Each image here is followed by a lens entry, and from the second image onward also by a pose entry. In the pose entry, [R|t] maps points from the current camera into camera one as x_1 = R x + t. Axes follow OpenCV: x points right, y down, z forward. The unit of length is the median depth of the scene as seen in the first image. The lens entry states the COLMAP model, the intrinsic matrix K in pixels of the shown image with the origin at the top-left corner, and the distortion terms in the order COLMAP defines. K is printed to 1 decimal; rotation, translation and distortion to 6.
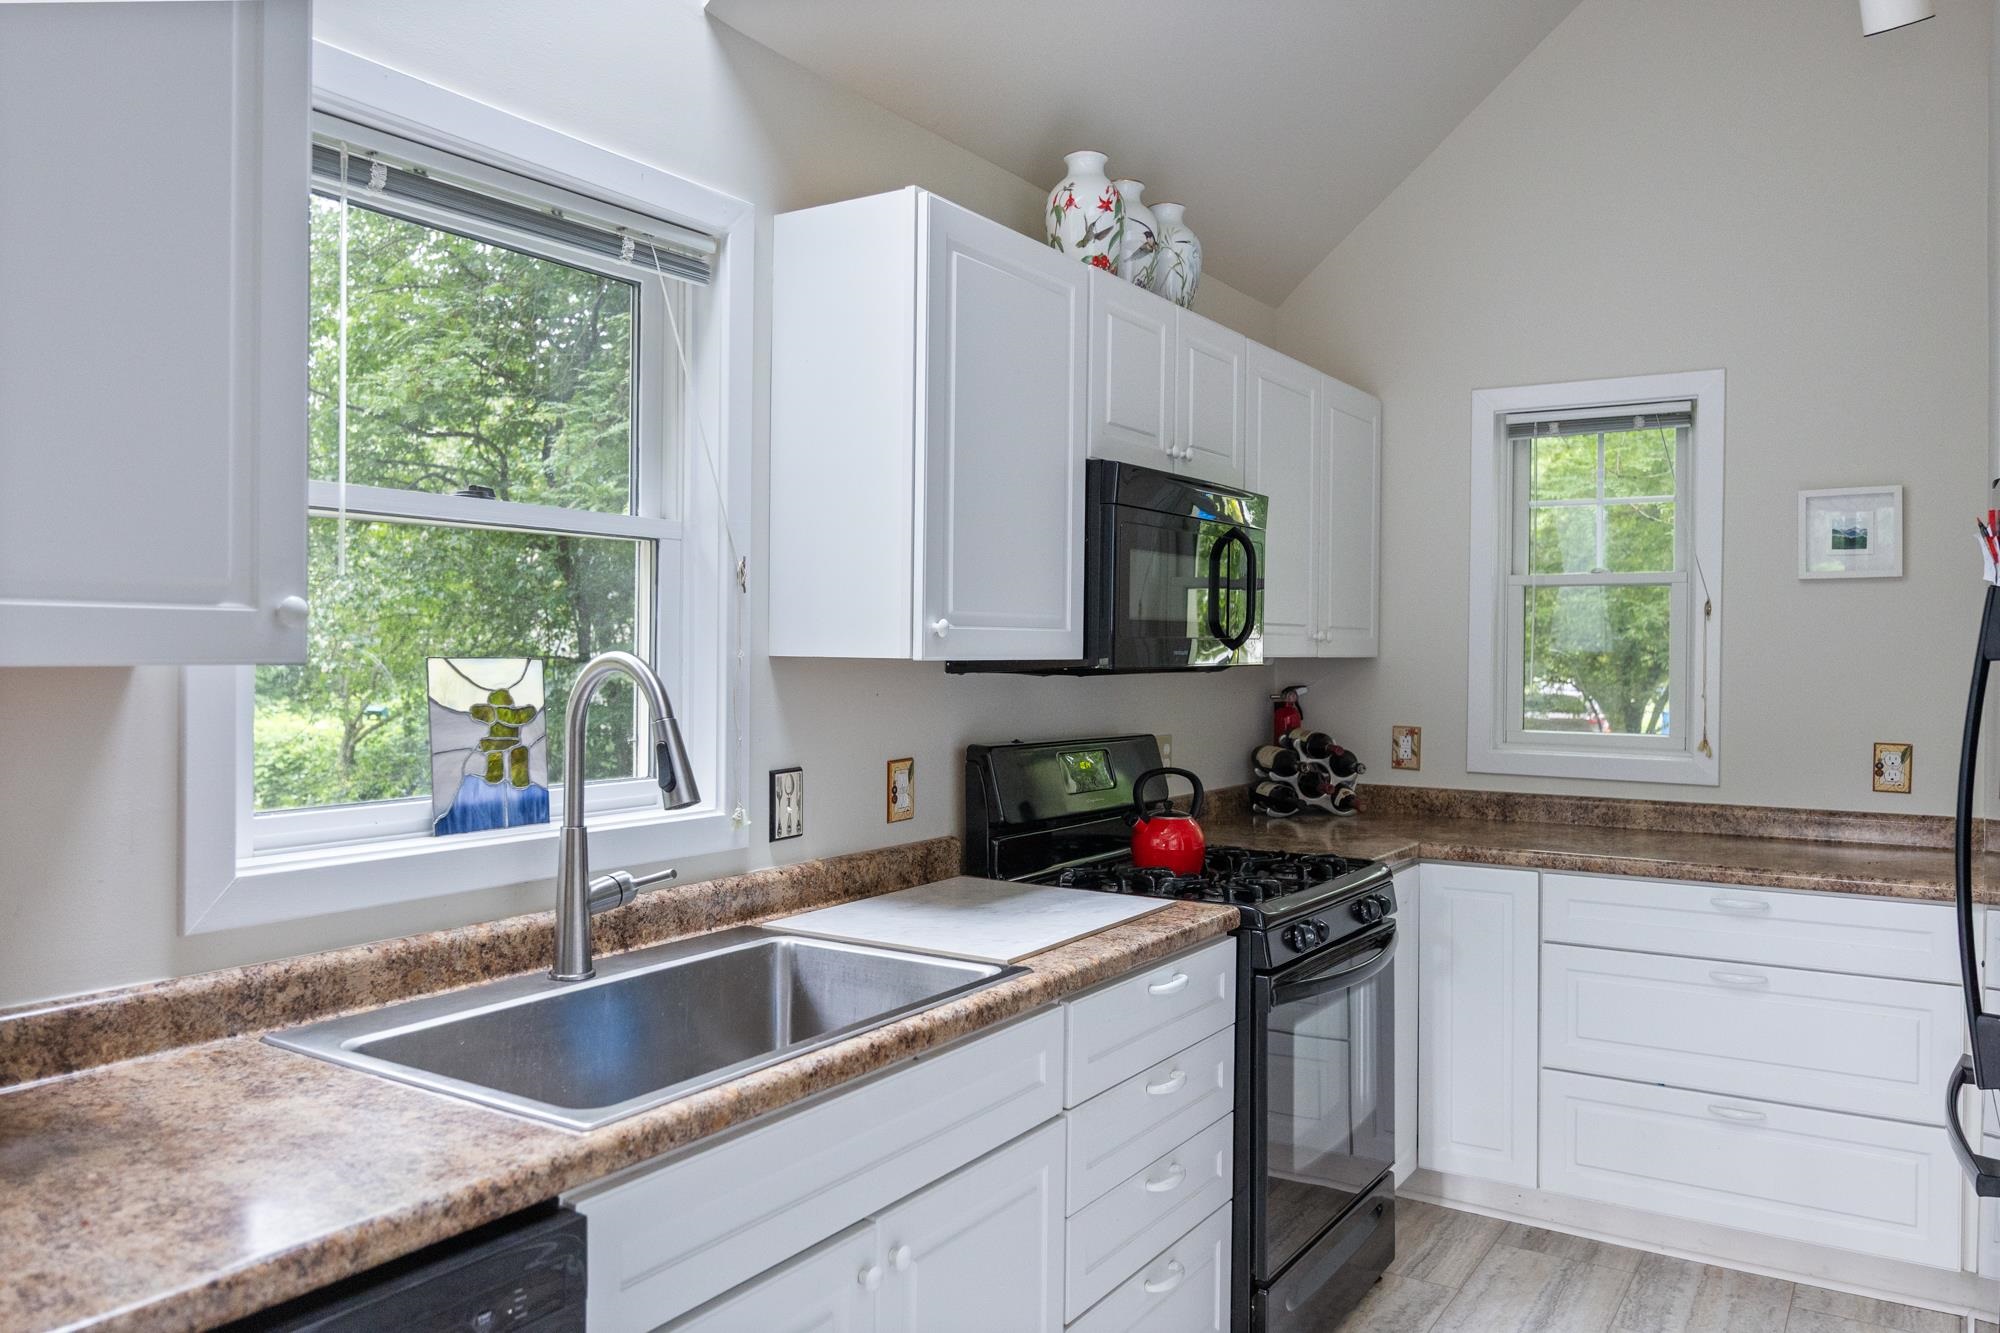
lens RADIAL K [[1455.0, 0, 994.7], [0, 1455.0, 658.0], [0, 0, 1]] dist [-0.011414, 0.012708]
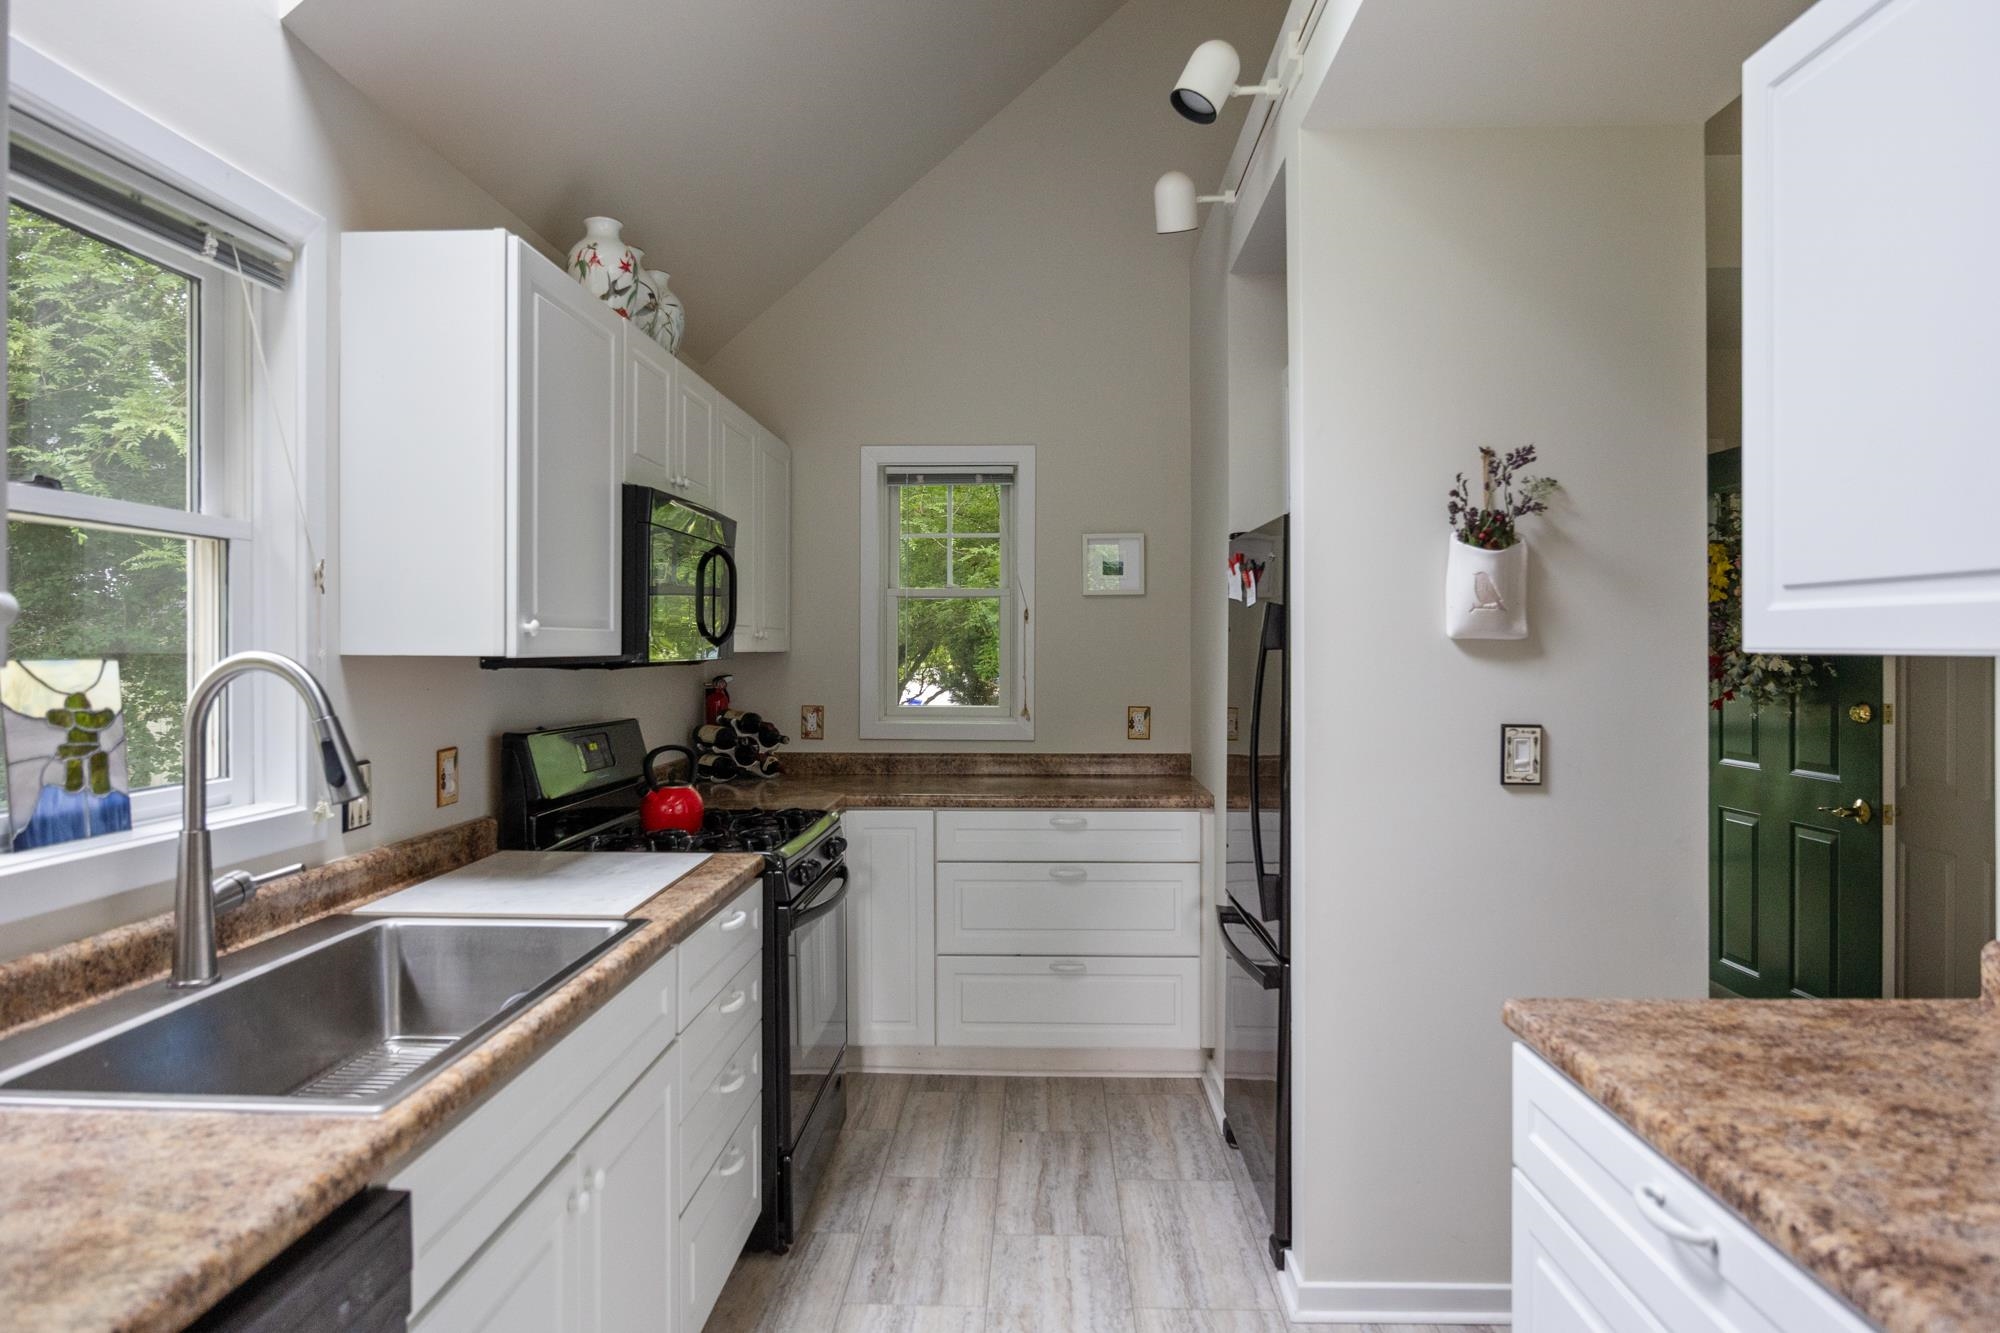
lens RADIAL K [[1195.3, 0, 990.5], [0, 1195.3, 659.0], [0, 0, 1]] dist [-0.001560, -0.000370]
pose [[0.863910, -0.010785, 0.503530, -0.196324], [0.007777, 0.999937, 0.008075, -0.001686], [-0.503586, -0.003060, 0.863940, 0.025953]]
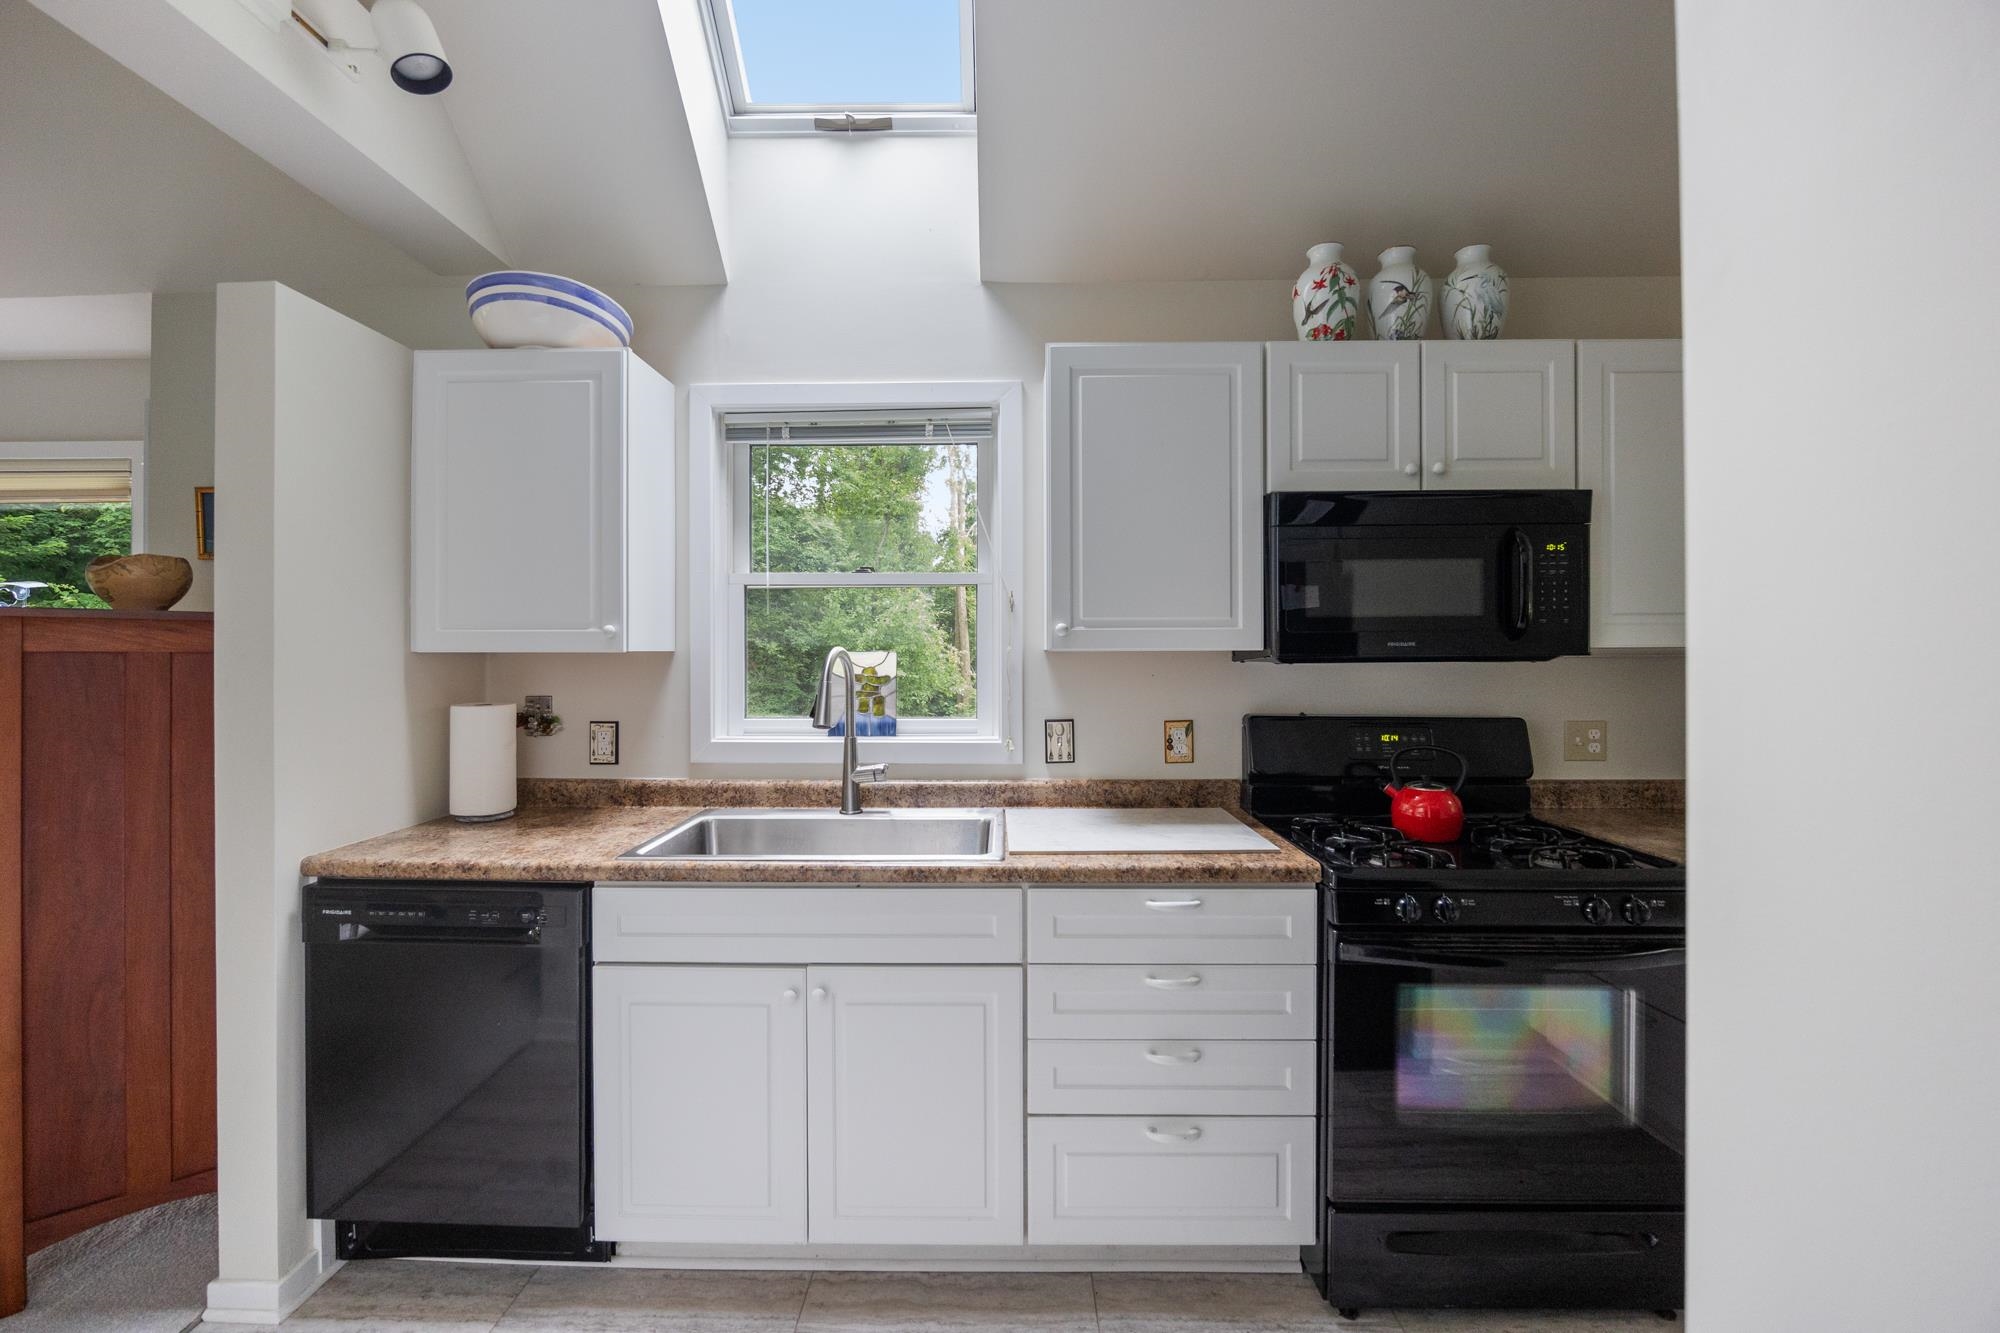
lens RADIAL K [[844.2, 0, 998.1], [0, 844.2, 649.8], [0, 0, 1]] dist [-0.014316, -0.000740]
pose [[0.525164, -0.009557, -0.850948, 0.671664], [0.001356, 0.999945, -0.010394, 0.009248], [0.851000, 0.004305, 0.525148, 0.486651]]
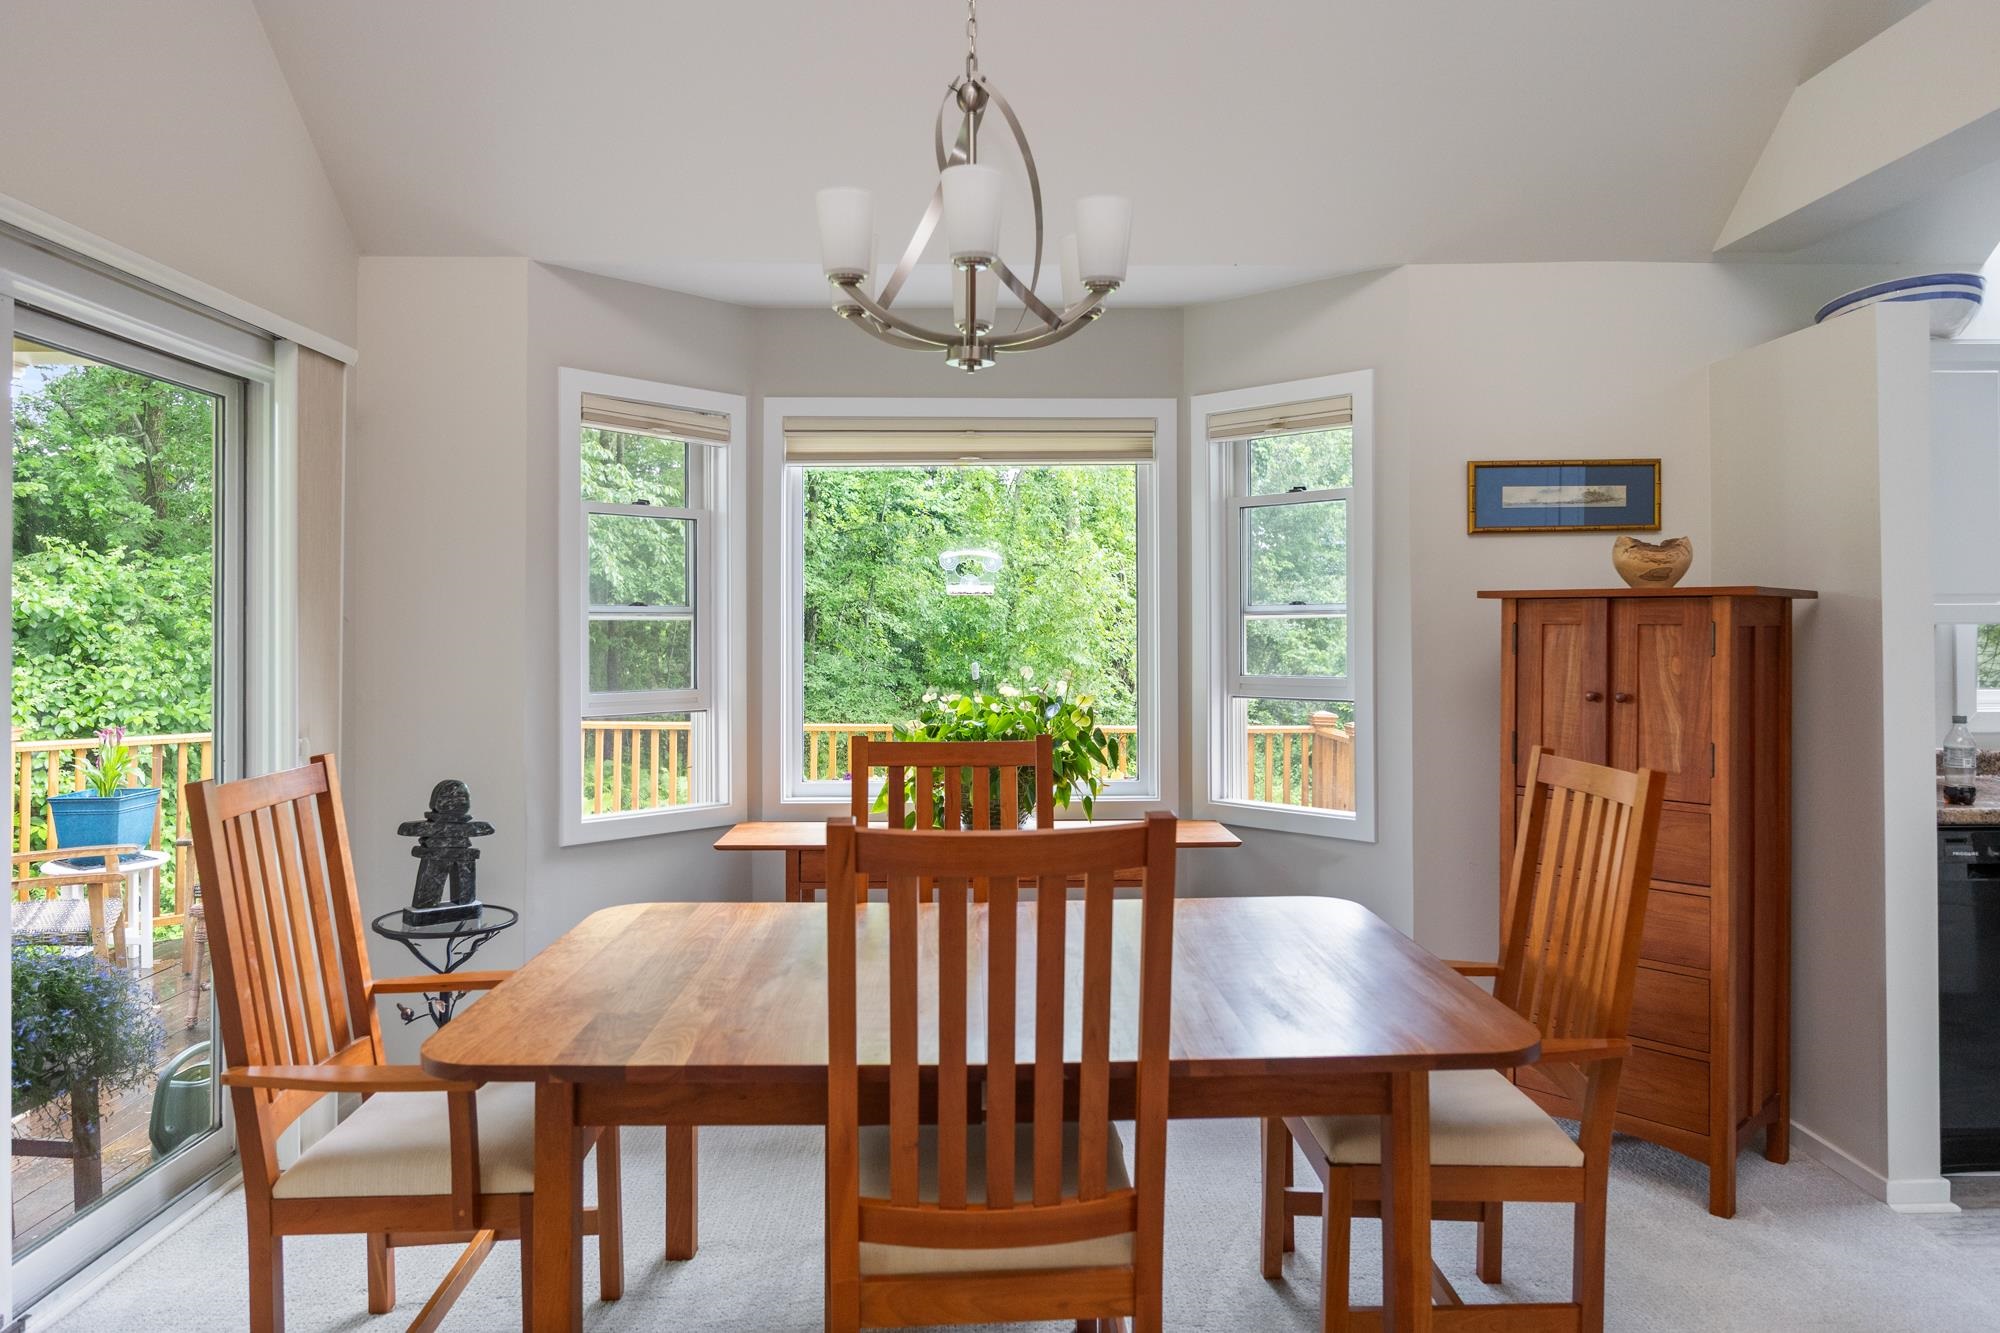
lens RADIAL K [[1284.5, 0, 991.9], [0, 1284.5, 607.2], [0, 0, 1]] dist [-0.005610, -0.000640]
pose [[0.561837, -0.016809, -0.827077, 0.243688], [0.003378, 0.999832, -0.018026, 0.005657], [0.827241, 0.007334, 0.561799, -1.163157]]
